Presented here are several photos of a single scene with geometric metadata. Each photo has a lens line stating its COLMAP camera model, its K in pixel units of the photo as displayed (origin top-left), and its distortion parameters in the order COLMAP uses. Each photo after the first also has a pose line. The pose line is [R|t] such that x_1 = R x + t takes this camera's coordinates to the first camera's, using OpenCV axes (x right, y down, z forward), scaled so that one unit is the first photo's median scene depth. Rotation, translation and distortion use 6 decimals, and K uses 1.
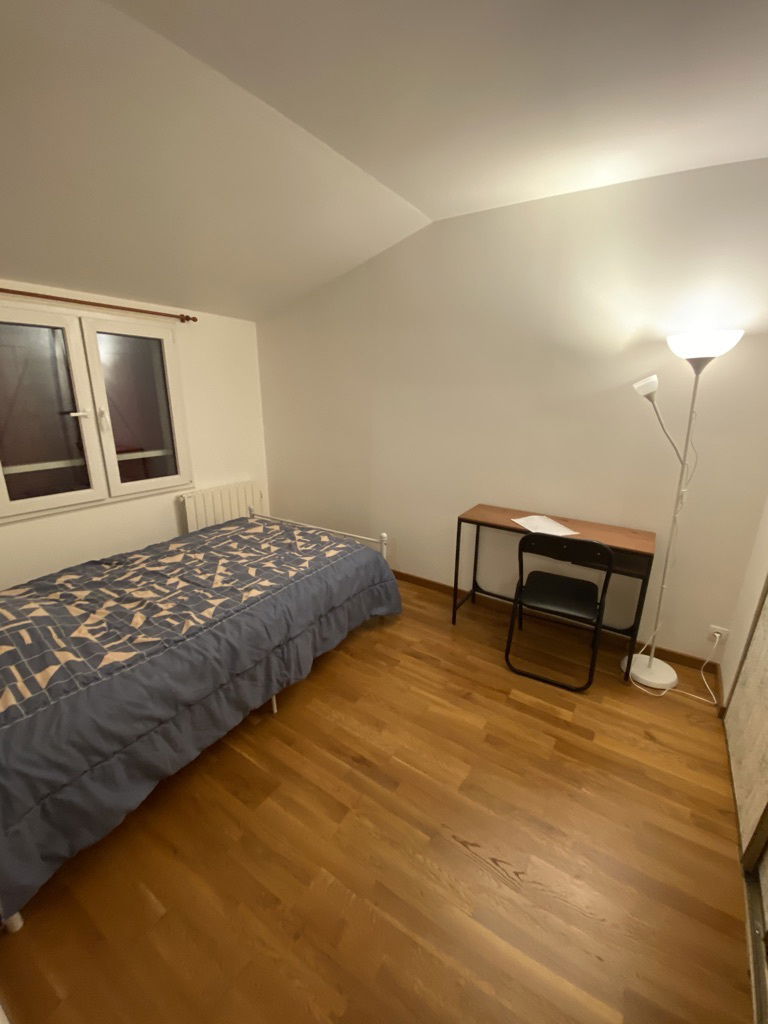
lens RADIAL K [[409.9, 0, 381.5], [0, 409.9, 511.1], [0, 0, 1]] dist [0.038448, -0.033225]
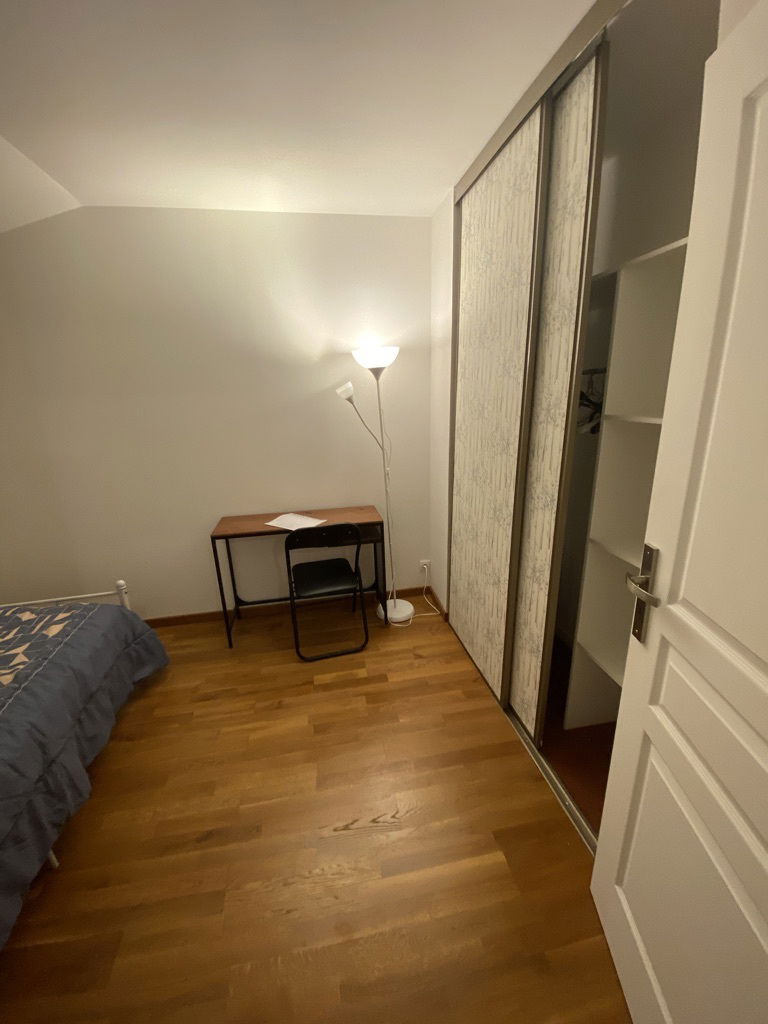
lens RADIAL K [[409.9, 0, 381.5], [0, 409.9, 511.1], [0, 0, 1]] dist [0.038448, -0.033225]
pose [[0.721940, -0.232111, 0.651864, -0.150148], [0.237549, 0.967944, 0.081572, -0.028125], [-0.649902, 0.095959, 0.753936, 0.041166]]
